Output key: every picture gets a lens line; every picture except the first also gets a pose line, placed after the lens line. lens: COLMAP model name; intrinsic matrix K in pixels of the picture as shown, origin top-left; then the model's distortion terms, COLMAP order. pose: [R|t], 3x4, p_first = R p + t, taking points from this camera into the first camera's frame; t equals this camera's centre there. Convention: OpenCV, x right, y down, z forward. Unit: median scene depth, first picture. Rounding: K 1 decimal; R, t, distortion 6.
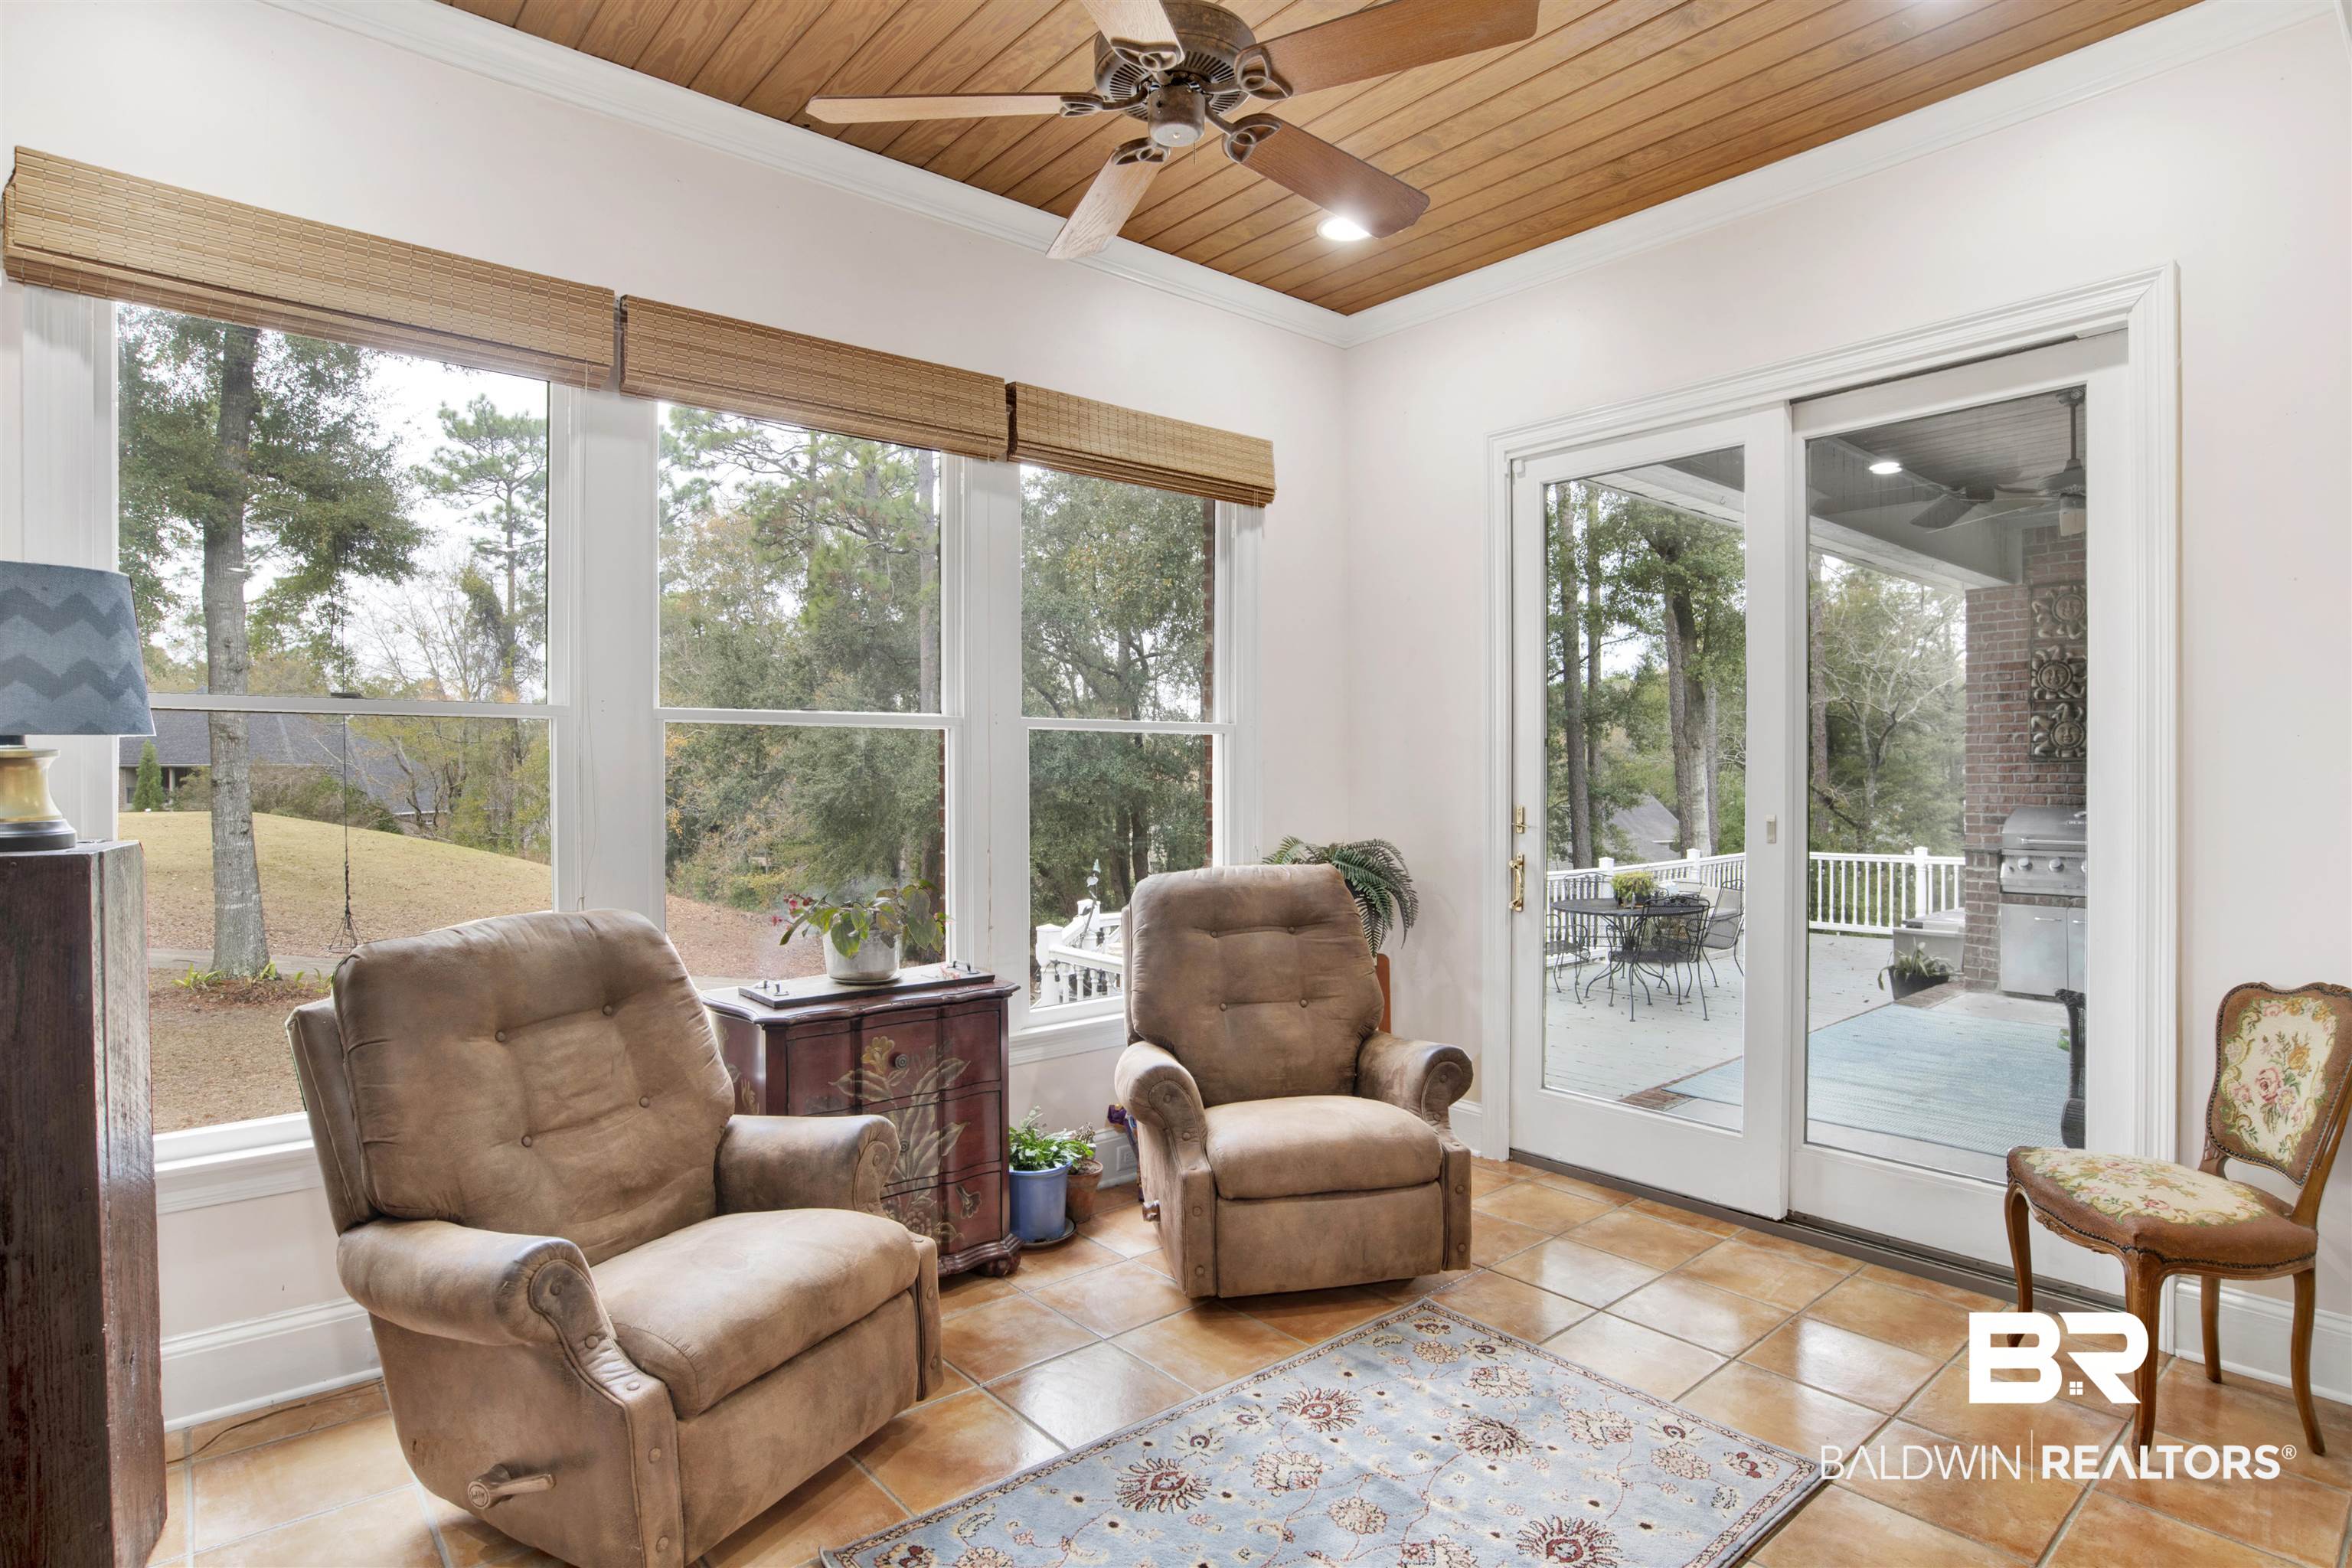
lens RADIAL K [[1231.0, 0, 1156.3], [0, 1231.0, 781.7], [0, 0, 1]] dist [-0.062018, 0.015398]
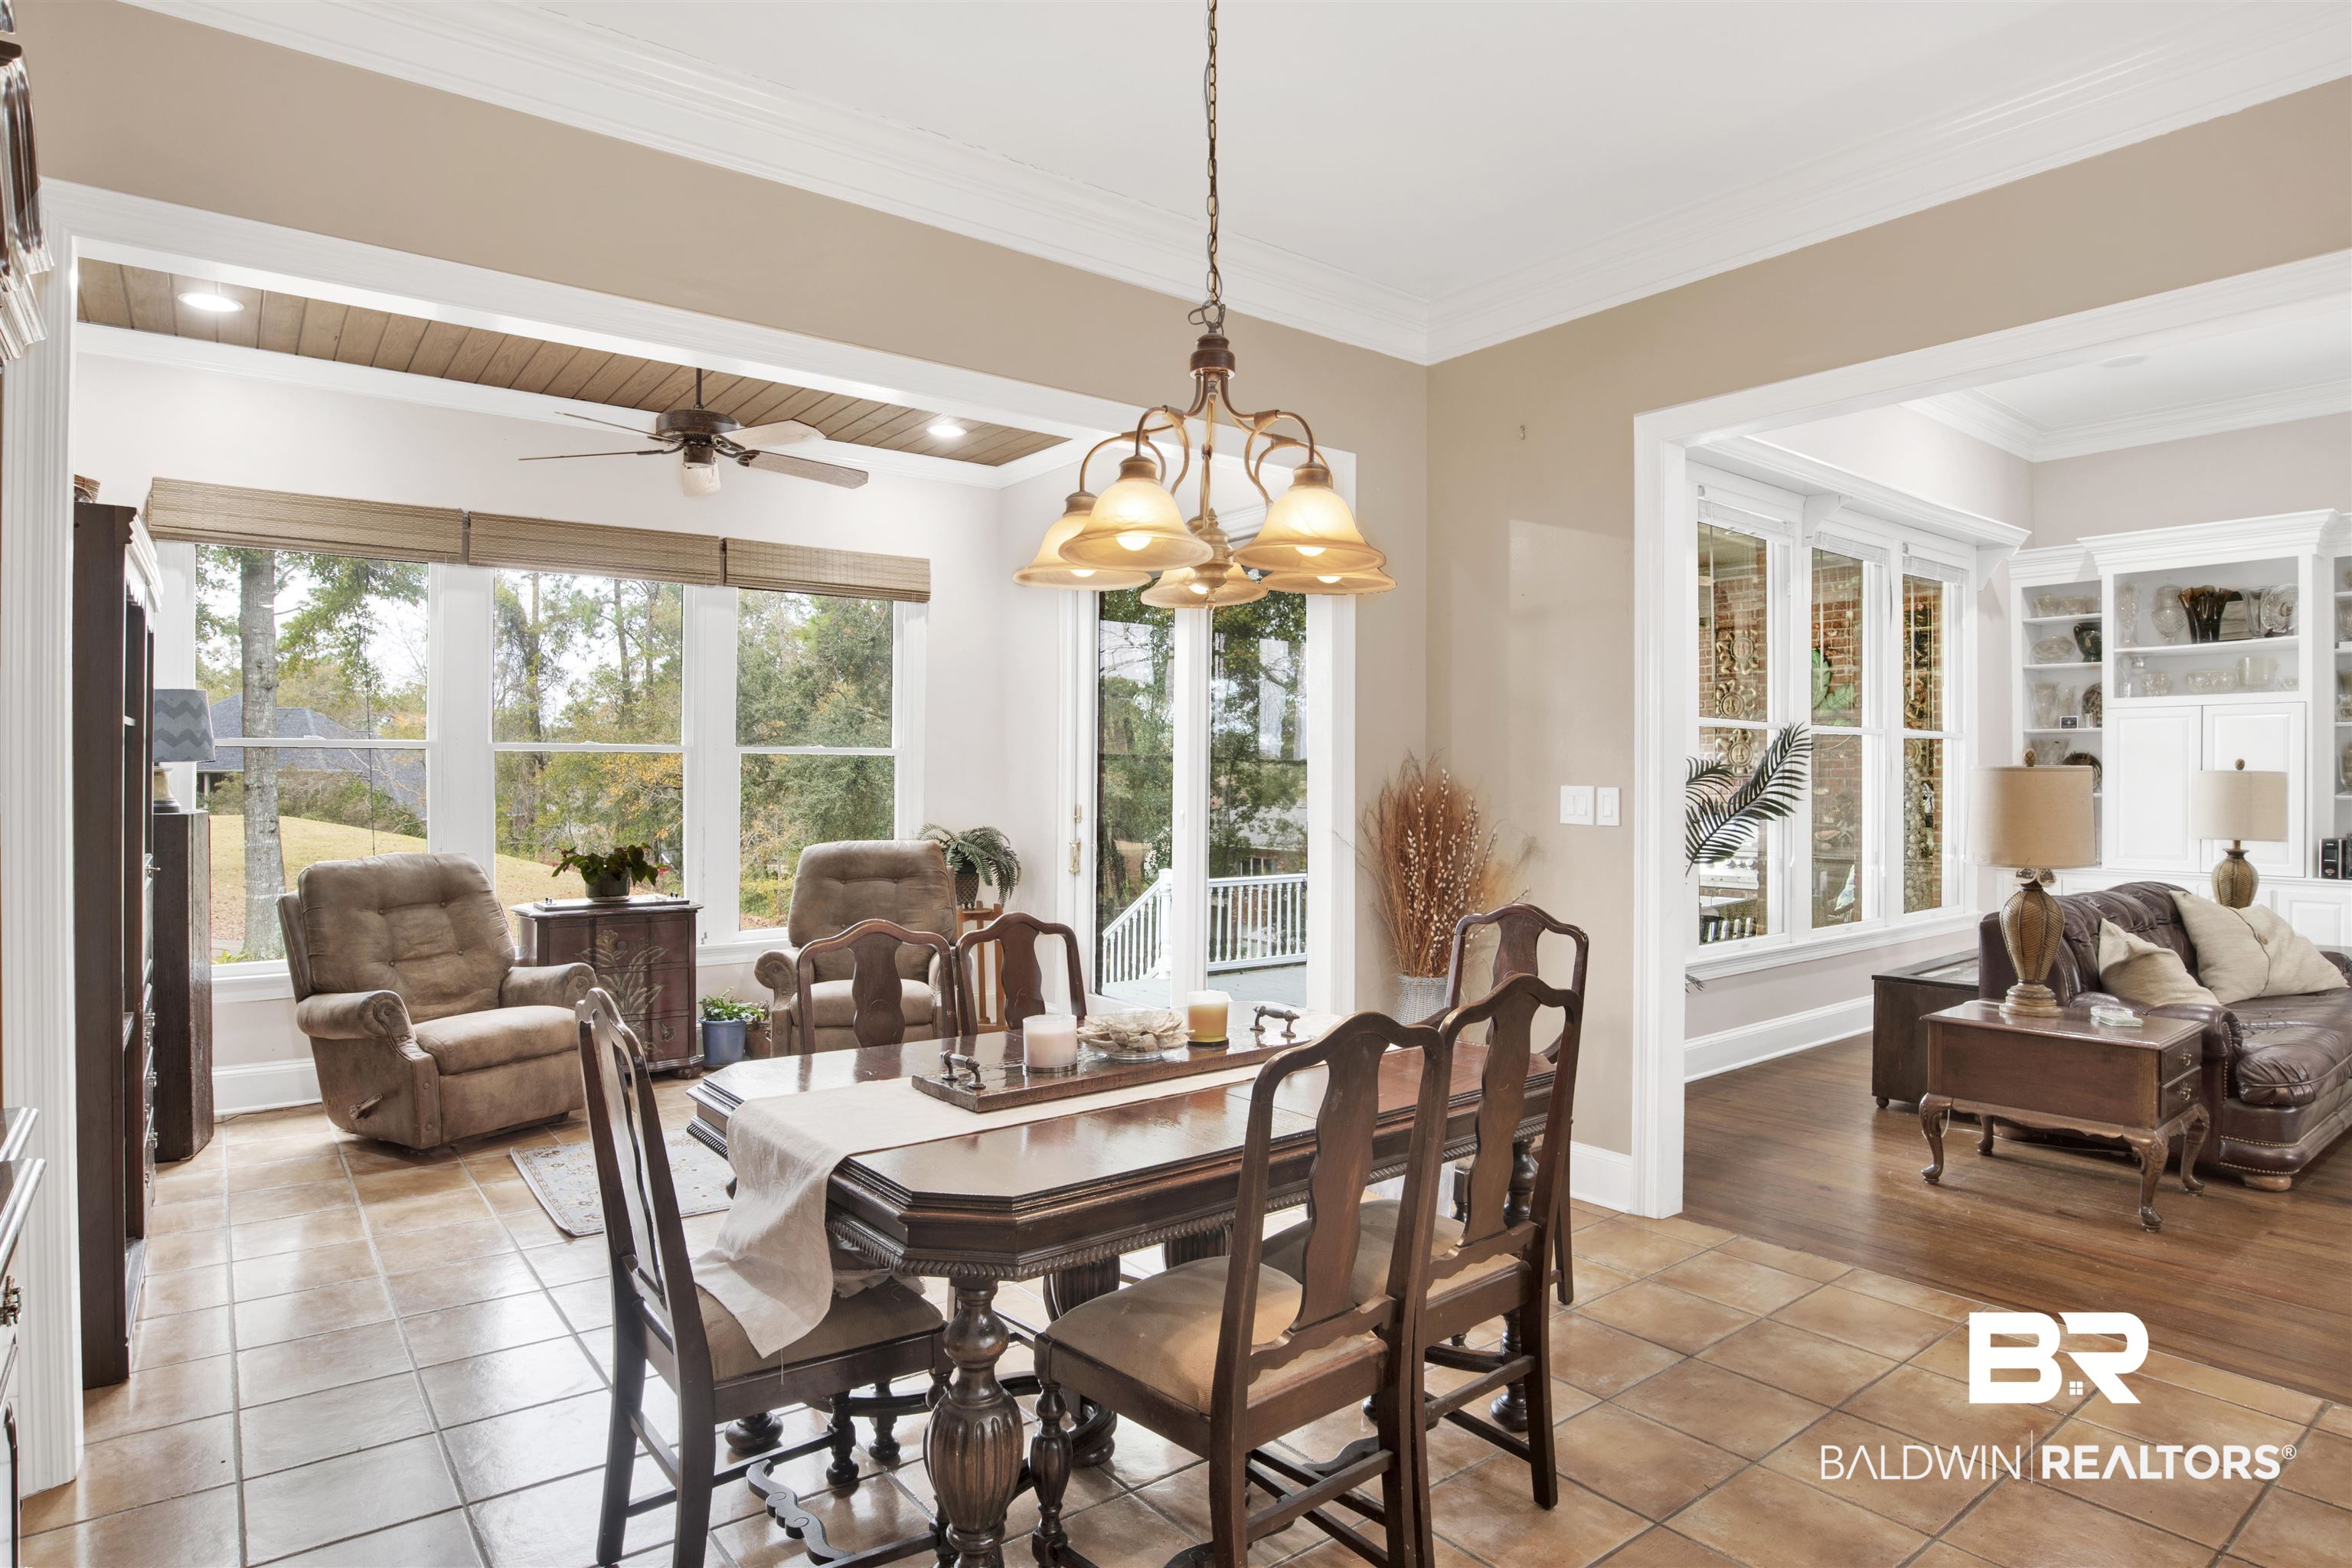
lens RADIAL K [[1313.6, 0, 1185.3], [0, 1313.6, 774.3], [0, 0, 1]] dist [-0.050766, 0.003014]
pose [[0.999306, 0.004296, -0.037001, 0.479634], [-0.004799, 0.999897, -0.013499, 0.003830], [0.036939, 0.013667, 0.999224, -0.599619]]
